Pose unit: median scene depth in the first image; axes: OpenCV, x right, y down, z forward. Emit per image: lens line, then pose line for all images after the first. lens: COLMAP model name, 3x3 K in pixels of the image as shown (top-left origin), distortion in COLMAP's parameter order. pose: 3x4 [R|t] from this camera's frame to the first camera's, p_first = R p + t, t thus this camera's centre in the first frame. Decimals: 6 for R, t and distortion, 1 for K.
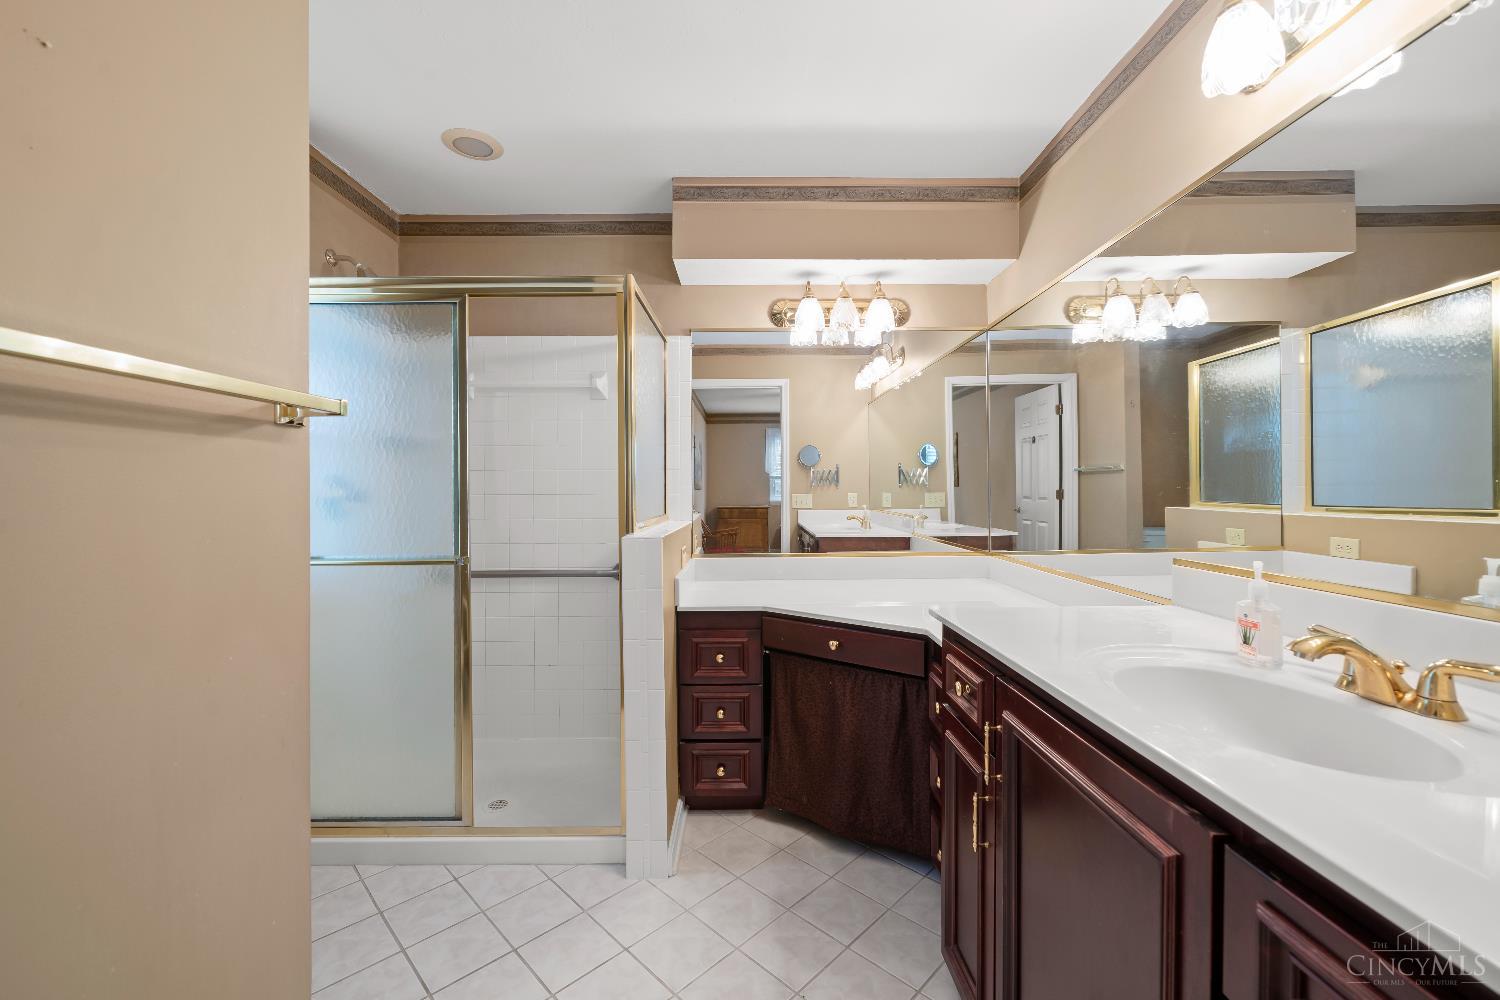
lens RADIAL K [[613.3, 0, 745.5], [0, 613.3, 495.8], [0, 0, 1]] dist [-0.000630, 0.000023]
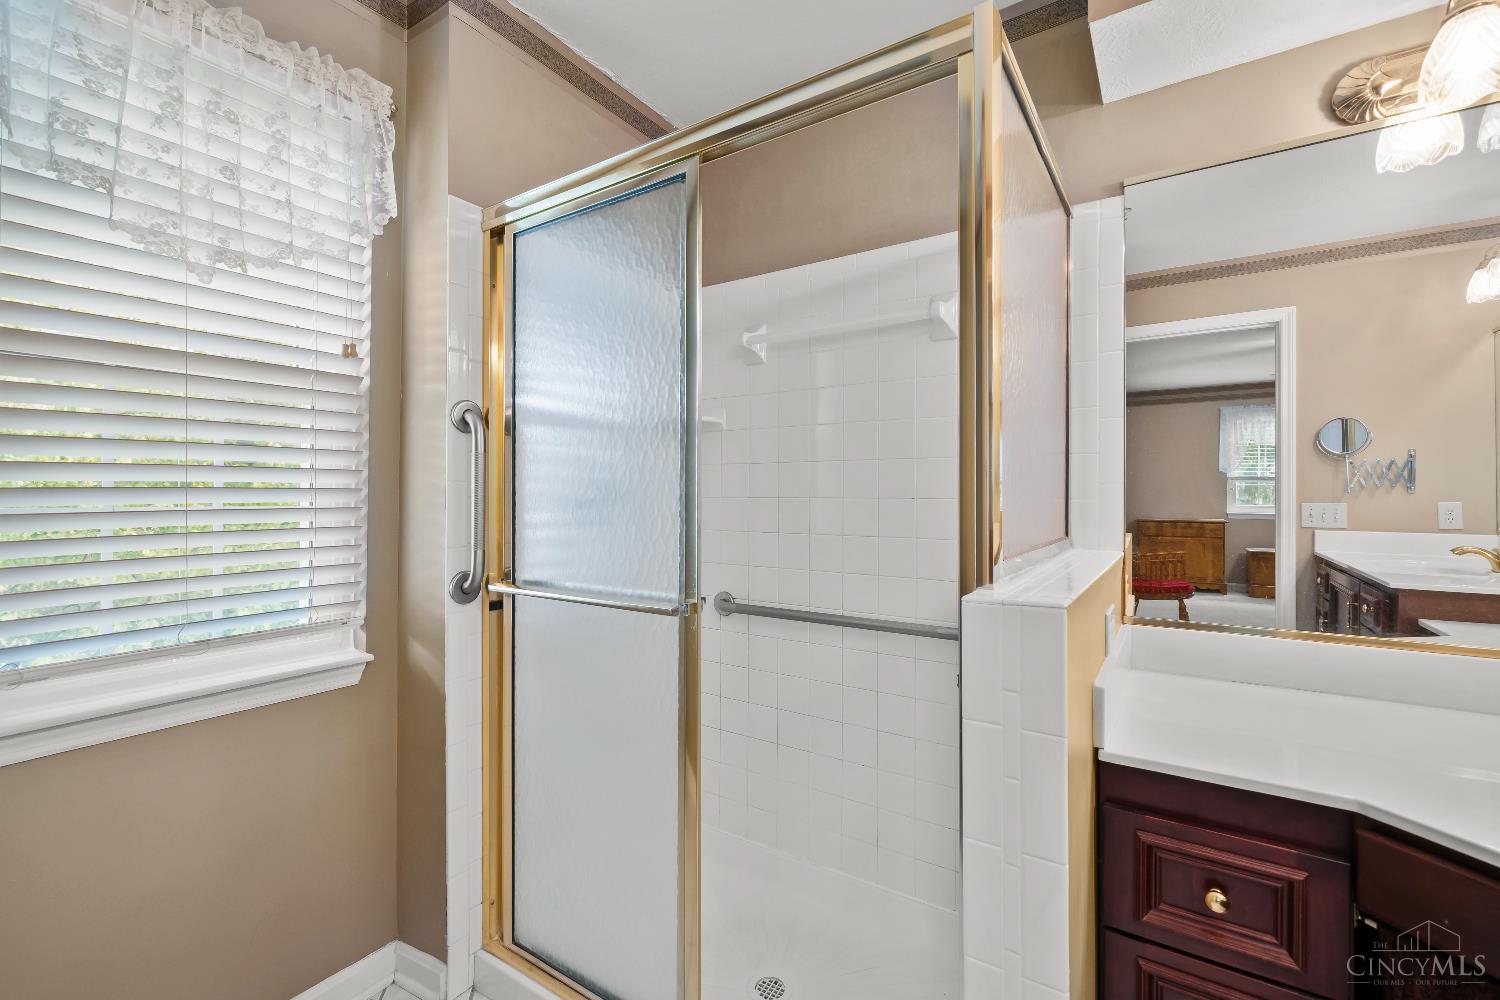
lens RADIAL K [[645.1, 0, 745.8], [0, 645.1, 495.5], [0, 0, 1]] dist [-0.001663, -0.000141]
pose [[0.835143, 0.004925, -0.550011, -0.055737], [-0.010608, 0.999918, -0.007155, 0.000570], [0.549931, 0.011810, 0.835127, 0.375527]]
